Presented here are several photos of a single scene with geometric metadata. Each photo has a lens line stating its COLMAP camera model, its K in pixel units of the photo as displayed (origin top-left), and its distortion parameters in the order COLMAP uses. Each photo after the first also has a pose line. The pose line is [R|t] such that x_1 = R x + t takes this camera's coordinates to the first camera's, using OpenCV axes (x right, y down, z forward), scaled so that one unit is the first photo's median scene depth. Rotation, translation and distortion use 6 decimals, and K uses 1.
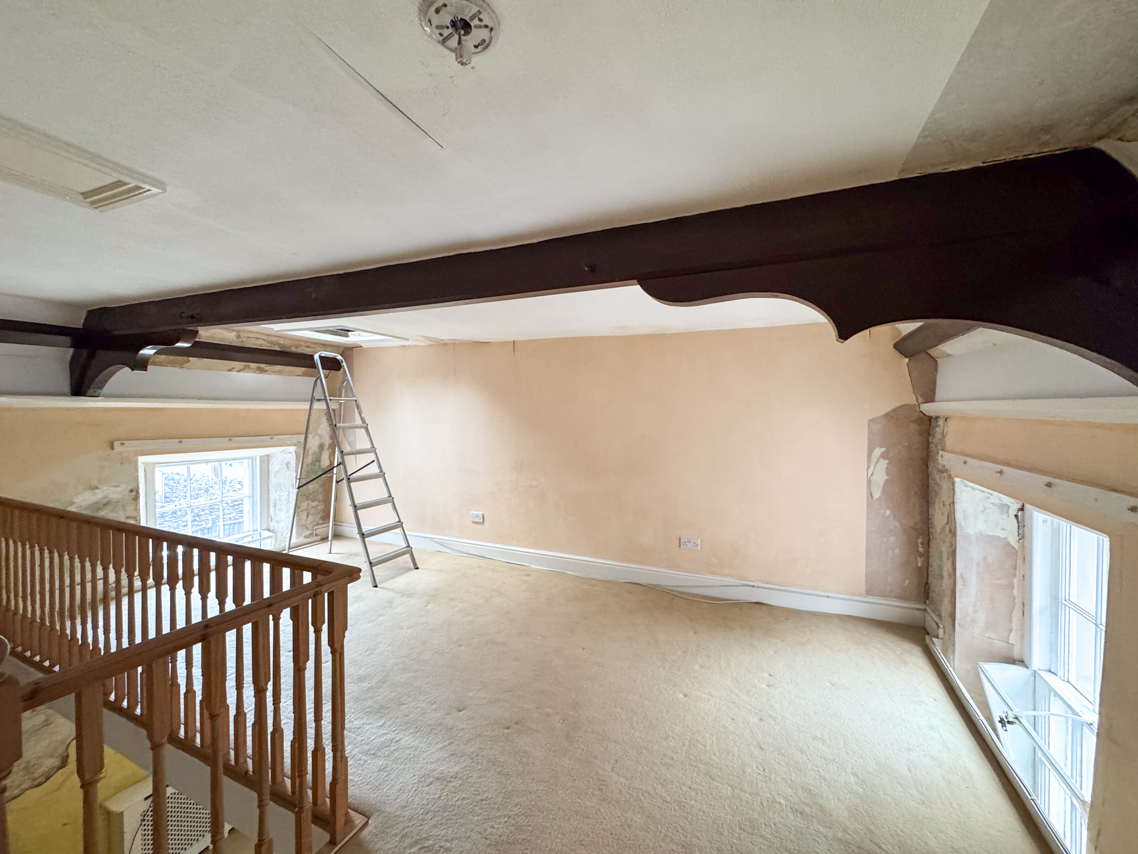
lens RADIAL K [[461.2, 0, 572.2], [0, 461.2, 428.5], [0, 0, 1]] dist [-0.002106, -0.000243]
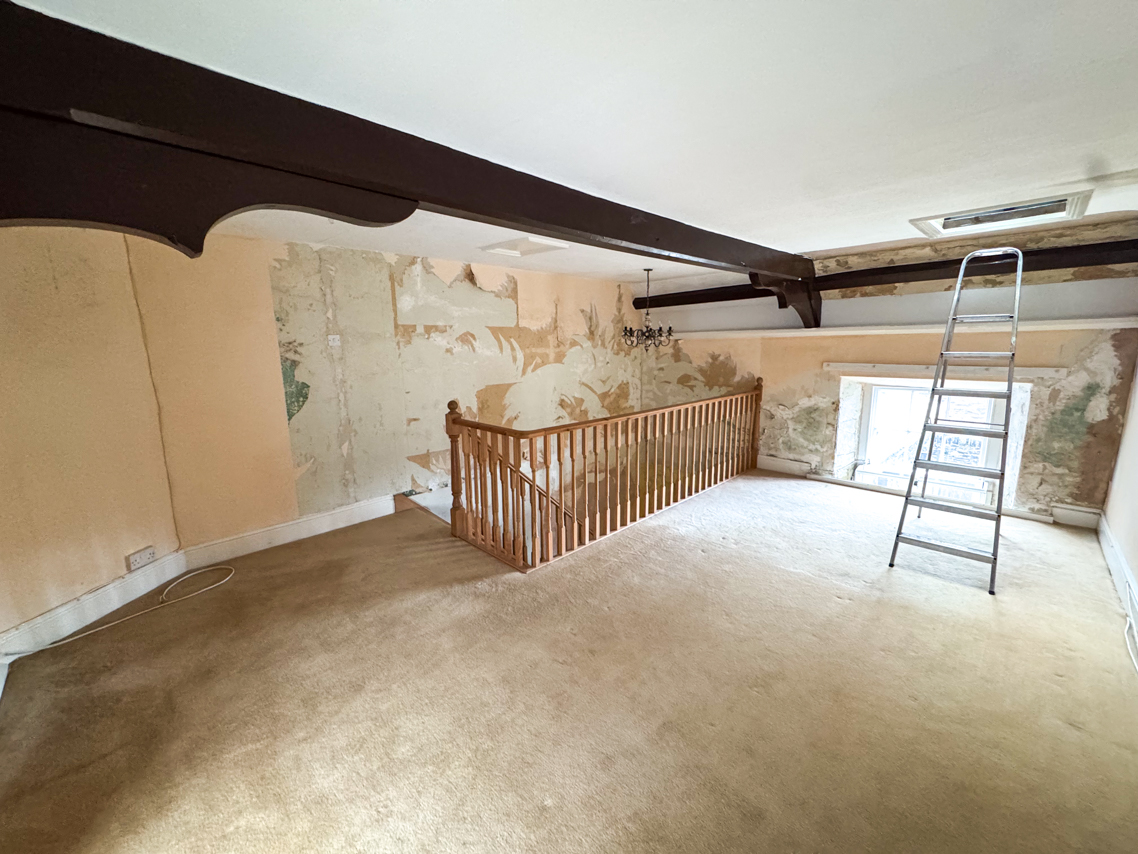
lens RADIAL K [[461.2, 0, 572.2], [0, 461.2, 428.5], [0, 0, 1]] dist [-0.002106, -0.000243]
pose [[-0.362853, 0.165829, -0.916972, 0.419075], [-0.021989, 0.982241, 0.186333, -0.013242], [0.931587, 0.087774, -0.352763, 0.724130]]
